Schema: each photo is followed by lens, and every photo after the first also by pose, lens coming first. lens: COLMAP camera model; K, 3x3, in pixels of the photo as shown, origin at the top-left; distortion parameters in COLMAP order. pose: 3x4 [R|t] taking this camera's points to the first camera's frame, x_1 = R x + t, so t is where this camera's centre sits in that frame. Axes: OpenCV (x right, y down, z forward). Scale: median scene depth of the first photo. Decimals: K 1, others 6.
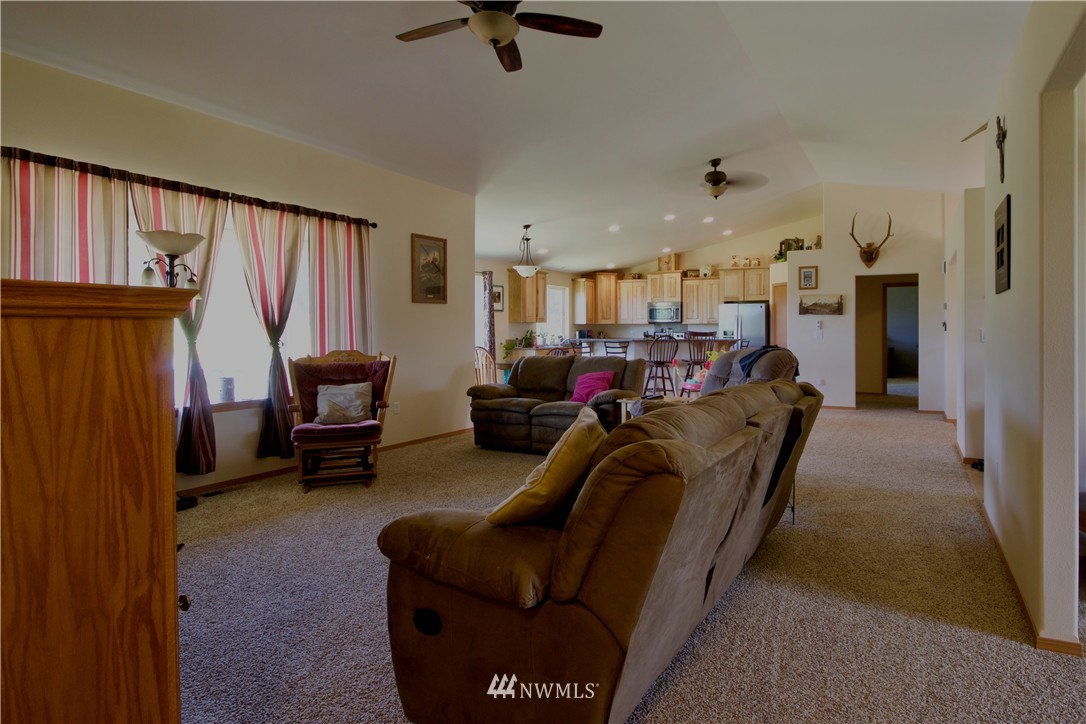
lens RADIAL K [[599.3, 0, 631.5], [0, 599.3, 336.2], [0, 0, 1]] dist [-0.000990, -0.000350]
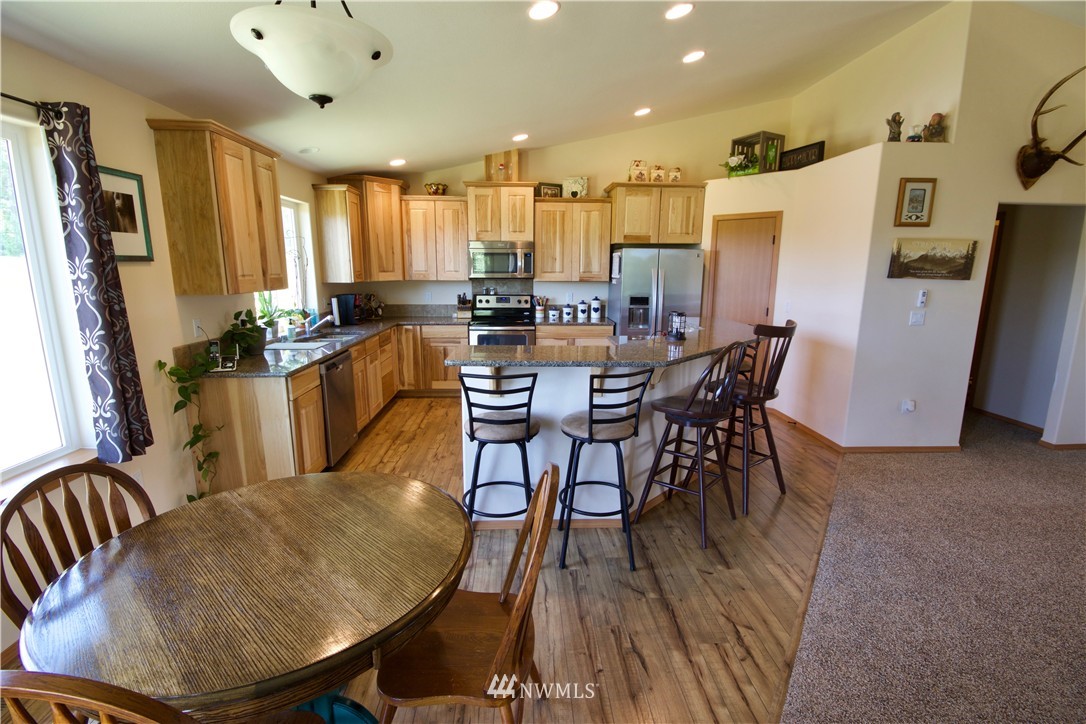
lens RADIAL K [[501.0, 0, 540.5], [0, 501.0, 365.5], [0, 0, 1]] dist [-0.003547, -0.000919]
pose [[0.886727, -0.085039, 0.454405, -0.146550], [-0.001983, 0.982227, 0.187687, -0.034407], [-0.462290, -0.167328, 0.870798, 0.622810]]
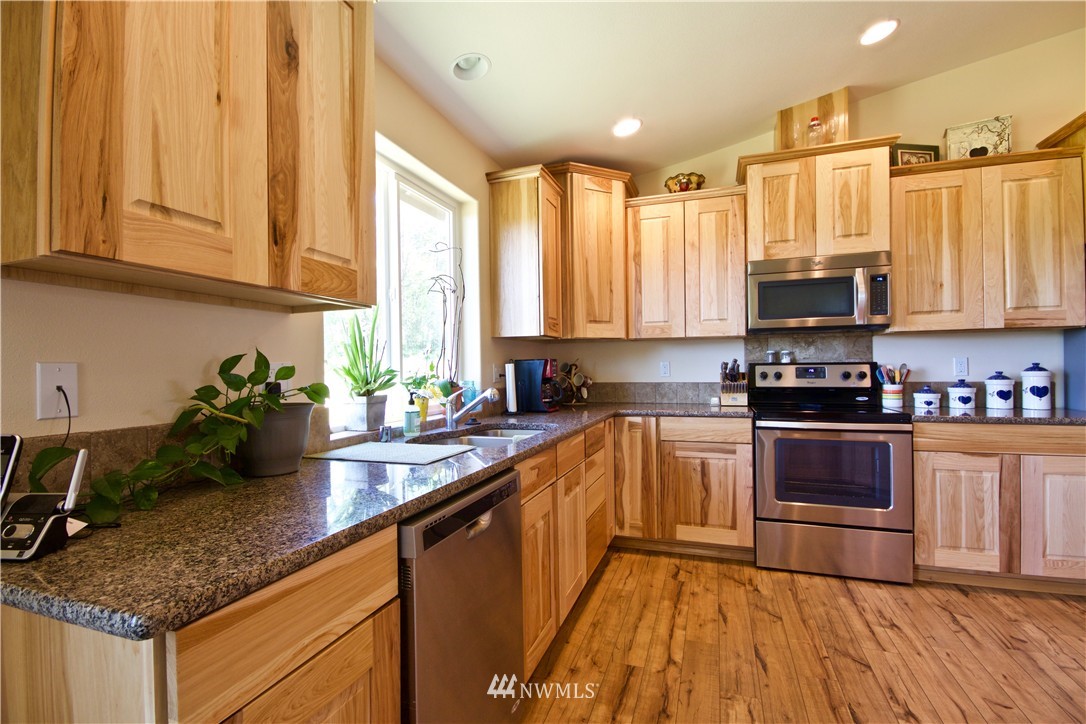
lens RADIAL K [[501.0, 0, 540.5], [0, 501.0, 365.5], [0, 0, 1]] dist [-0.003547, -0.000919]
pose [[0.994956, -0.012142, 0.099570, -0.110740], [0.013387, 0.999840, -0.011844, -0.004755], [-0.099410, 0.013117, 0.994960, 0.859412]]
